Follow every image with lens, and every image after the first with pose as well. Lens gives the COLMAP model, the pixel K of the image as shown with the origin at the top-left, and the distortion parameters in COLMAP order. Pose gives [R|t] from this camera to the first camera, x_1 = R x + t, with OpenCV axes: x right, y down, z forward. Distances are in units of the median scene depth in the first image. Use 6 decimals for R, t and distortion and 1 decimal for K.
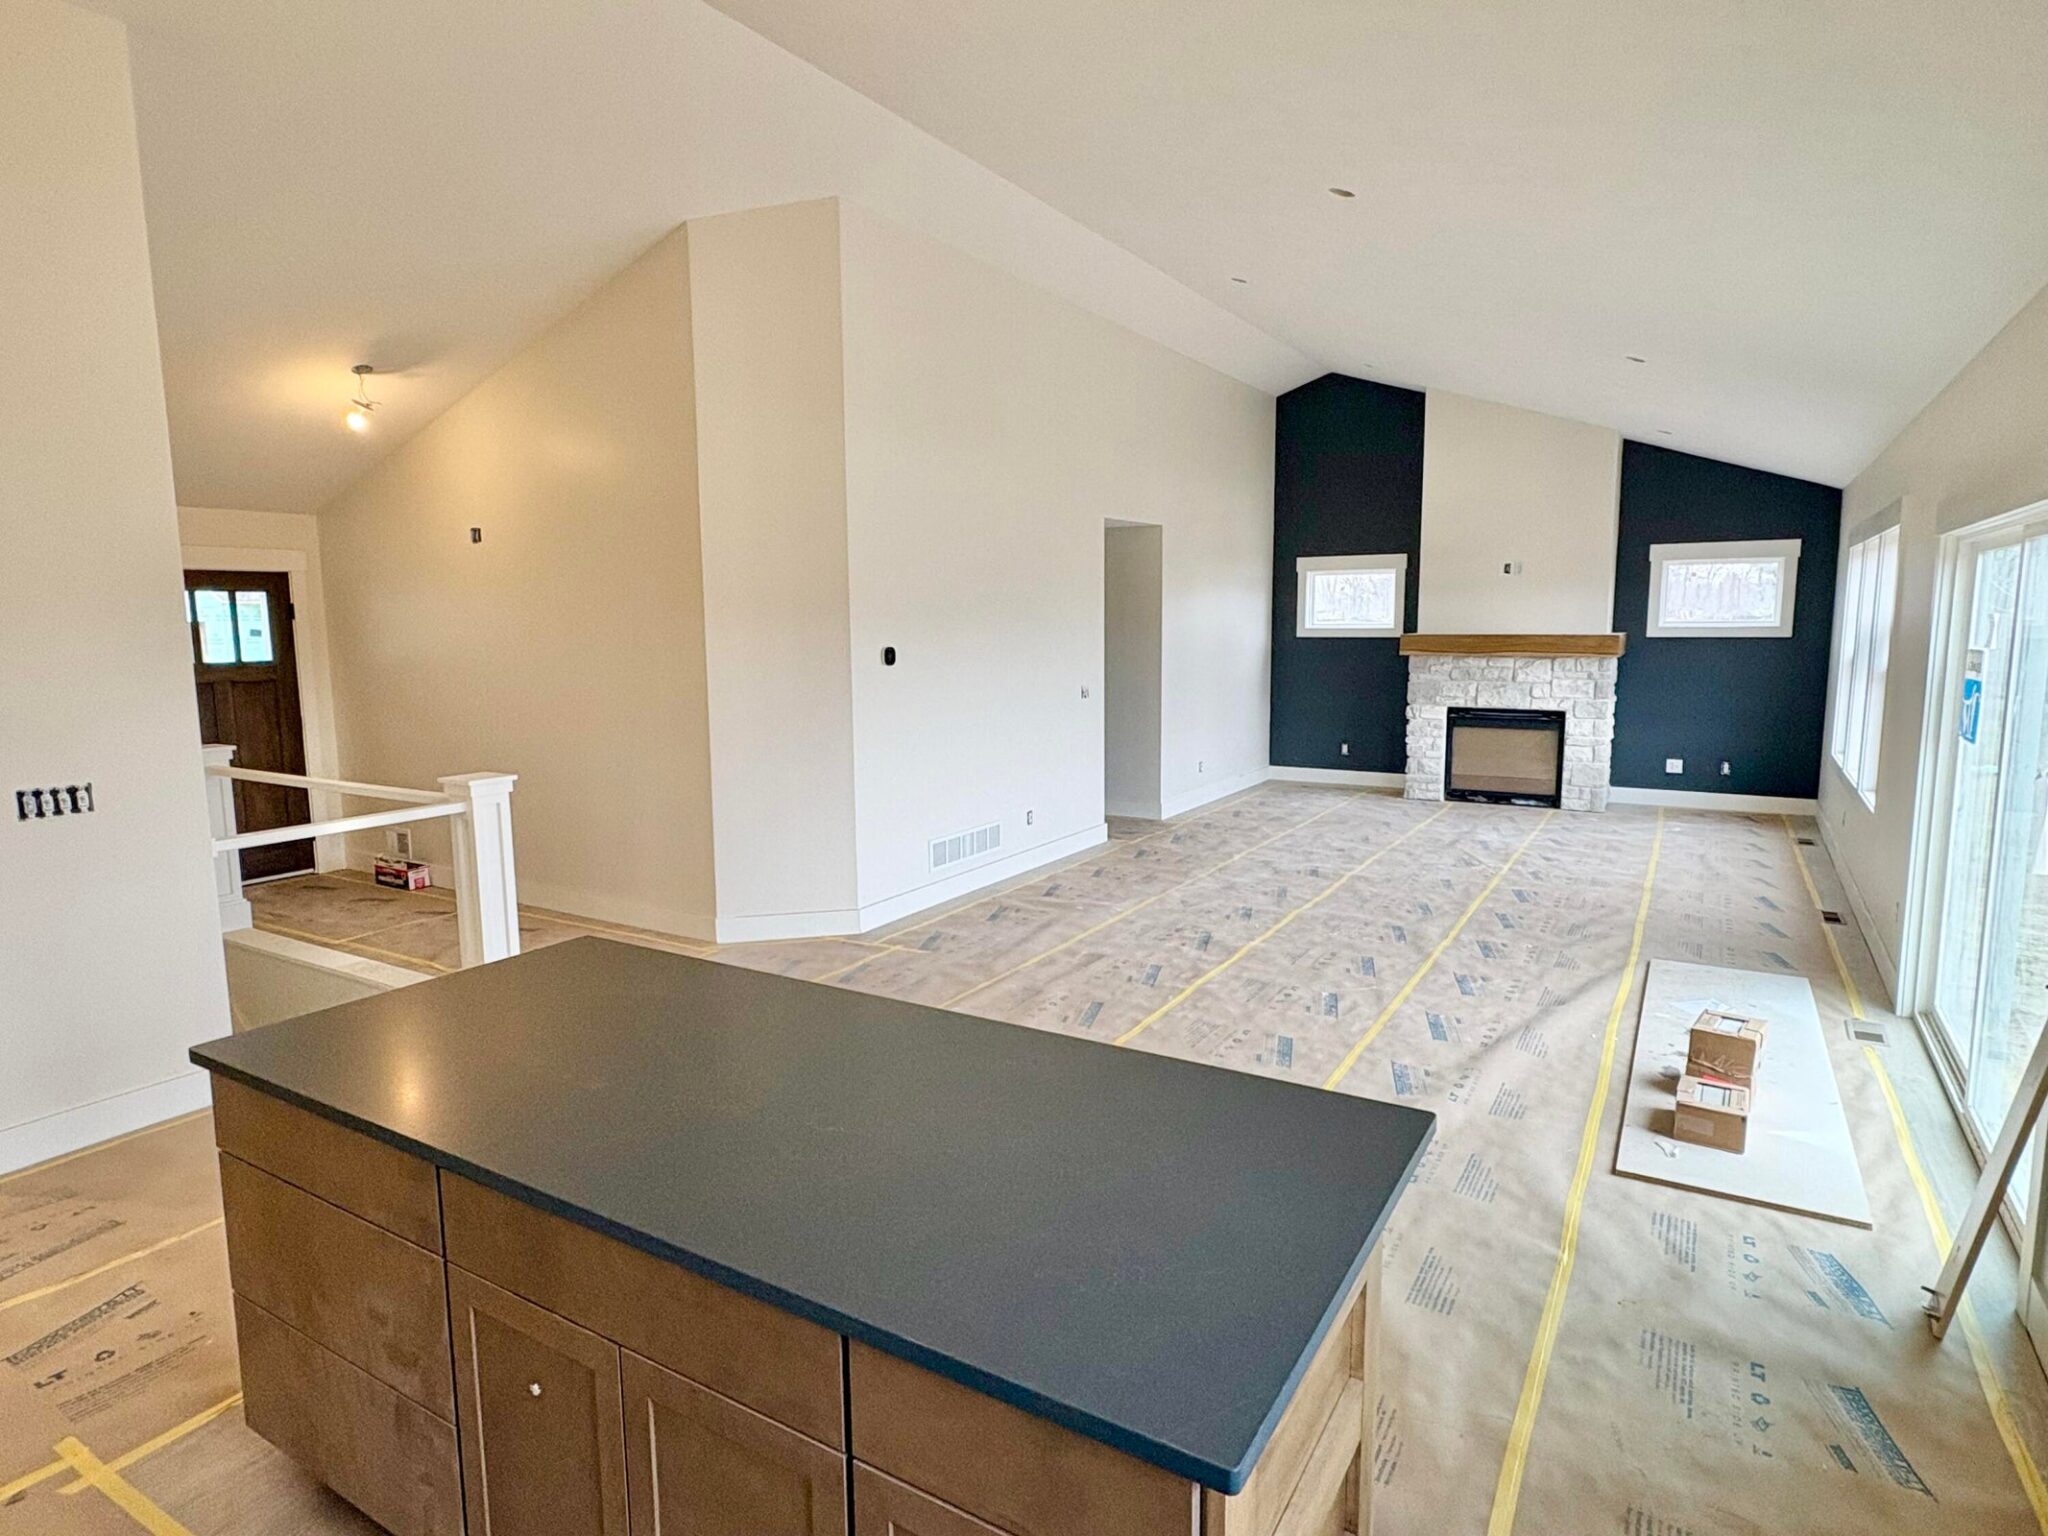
lens RADIAL K [[1130.3, 0, 1018.9], [0, 1130.3, 768.9], [0, 0, 1]] dist [-0.002769, -0.000460]
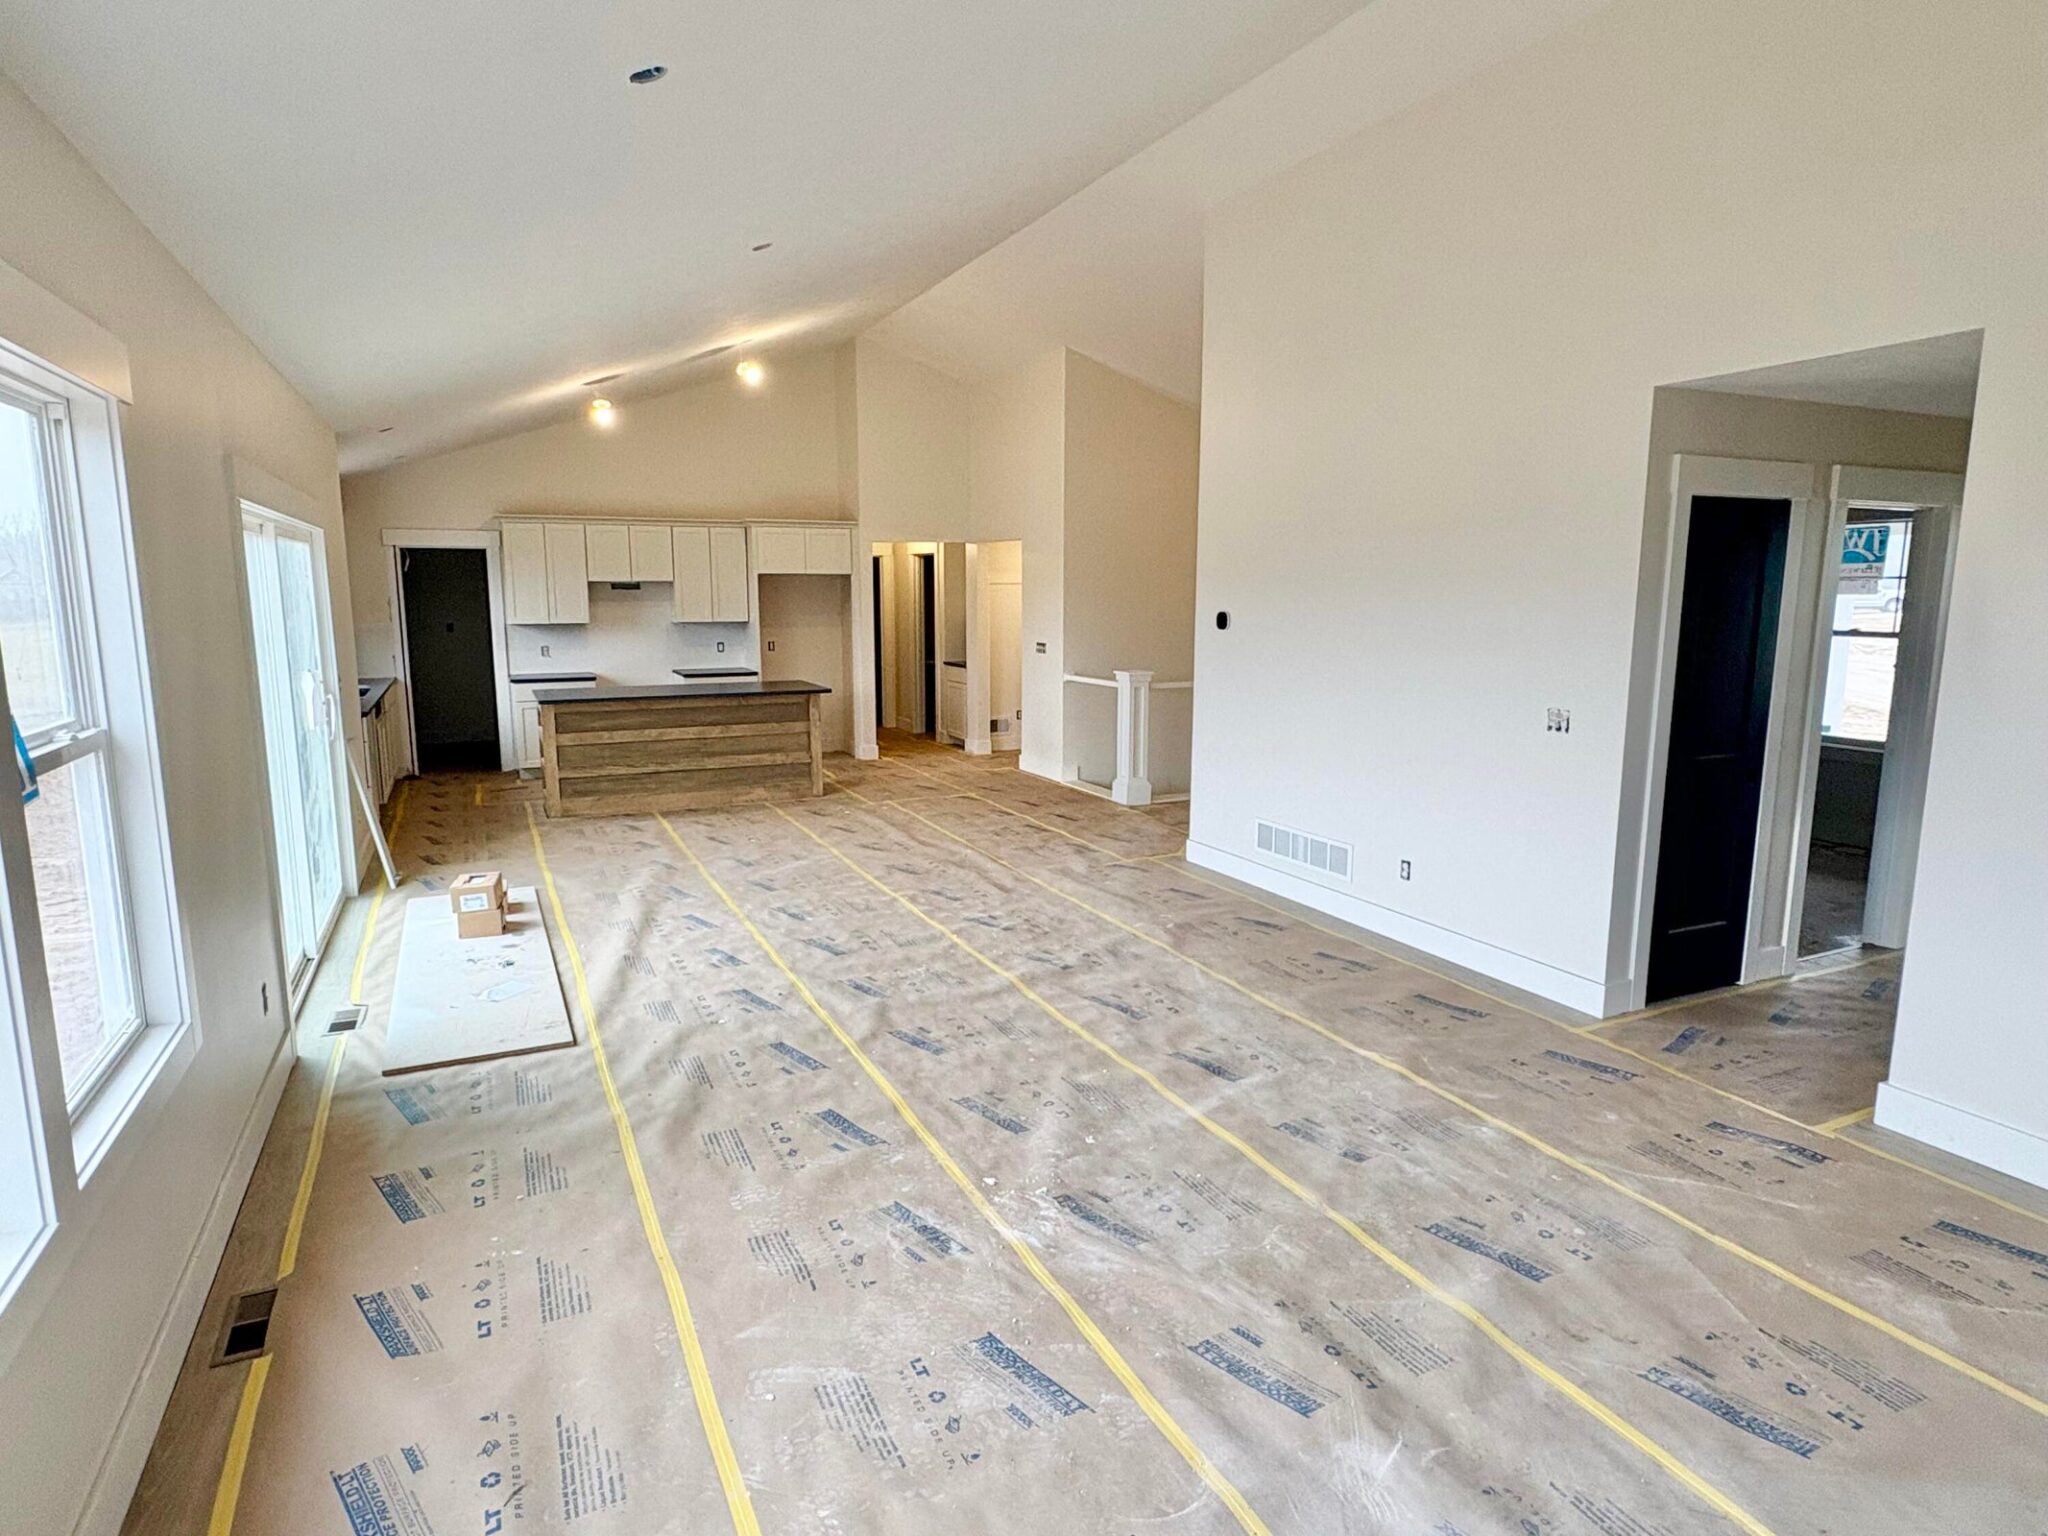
lens RADIAL K [[1130.3, 0, 1015.8], [0, 1130.3, 767.3], [0, 0, 1]] dist [-0.002769, -0.000460]
pose [[-0.541305, 0.145343, -0.828169, 0.565766], [-0.107116, 0.965002, 0.239369, -0.127829], [0.833975, 0.218282, -0.506792, 0.899210]]
